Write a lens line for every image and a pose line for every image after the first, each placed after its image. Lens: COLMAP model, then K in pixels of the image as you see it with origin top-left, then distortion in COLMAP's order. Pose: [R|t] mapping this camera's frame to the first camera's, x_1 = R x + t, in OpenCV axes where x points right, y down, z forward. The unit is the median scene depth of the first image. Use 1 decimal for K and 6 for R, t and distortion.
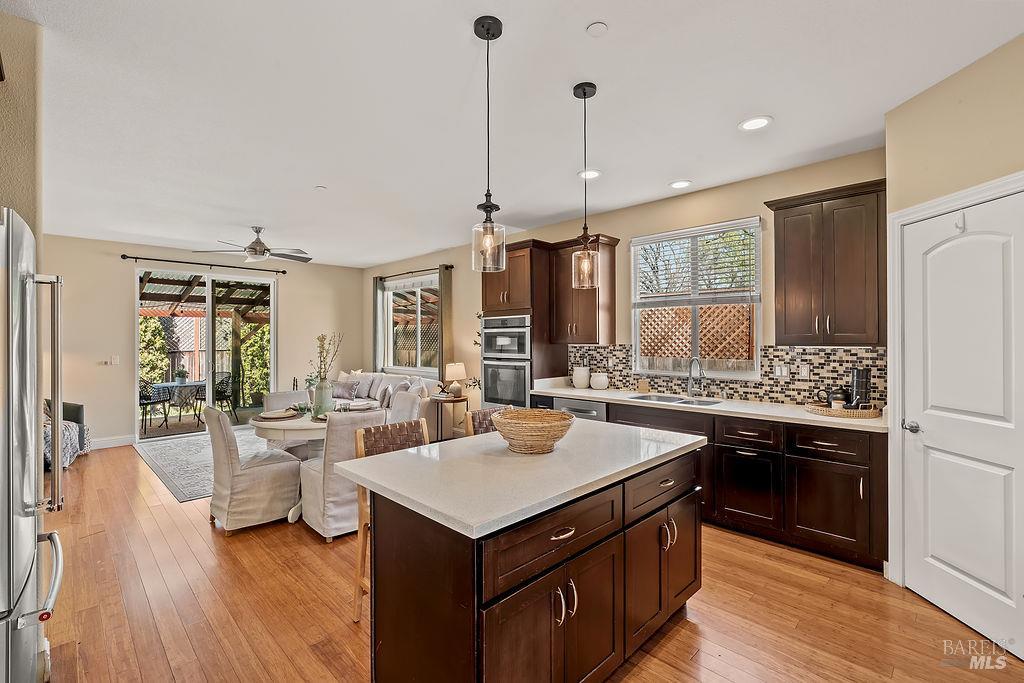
lens RADIAL K [[459.8, 0, 507.8], [0, 459.8, 340.3], [0, 0, 1]] dist [-0.004514, 0.002639]
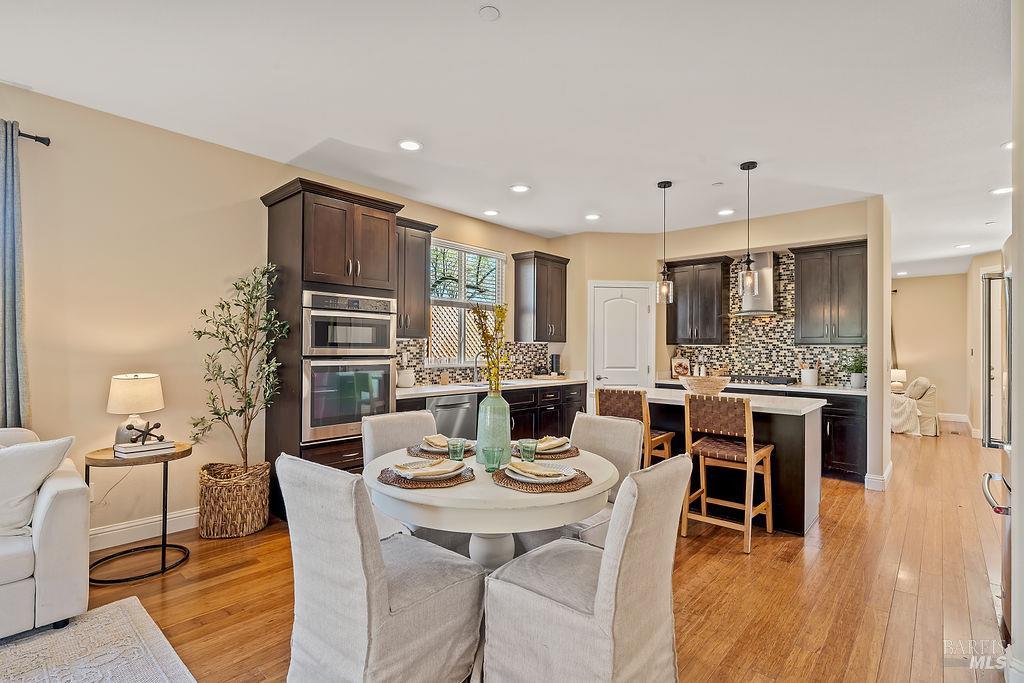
lens RADIAL K [[491.0, 0, 514.2], [0, 491.0, 344.6], [0, 0, 1]] dist [0.005094, 0.001068]
pose [[-0.079048, 0.015306, 0.996753, -0.801889], [-0.001465, 0.999879, -0.015470, 0.035345], [-0.996870, -0.002683, -0.079016, 0.861976]]
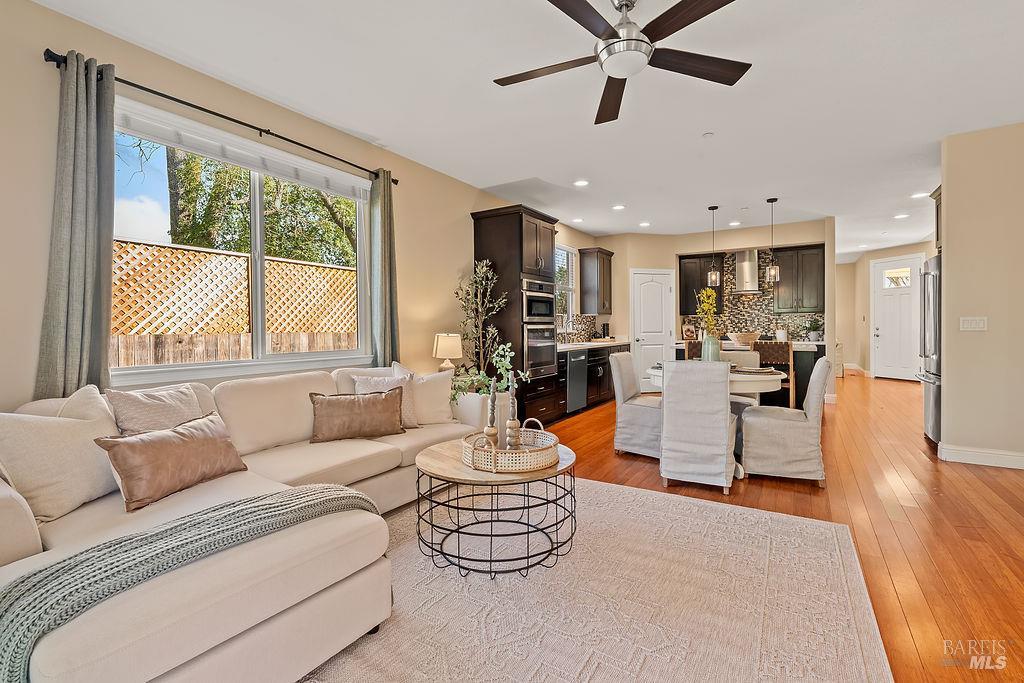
lens RADIAL K [[459.8, 0, 504.7], [0, 459.8, 331.7], [0, 0, 1]] dist [-0.004514, 0.002639]
pose [[-0.225824, -0.000117, 0.974168, -1.044215], [0.016963, 0.999848, 0.004053, 0.058156], [-0.974020, 0.017440, -0.225788, 1.384754]]
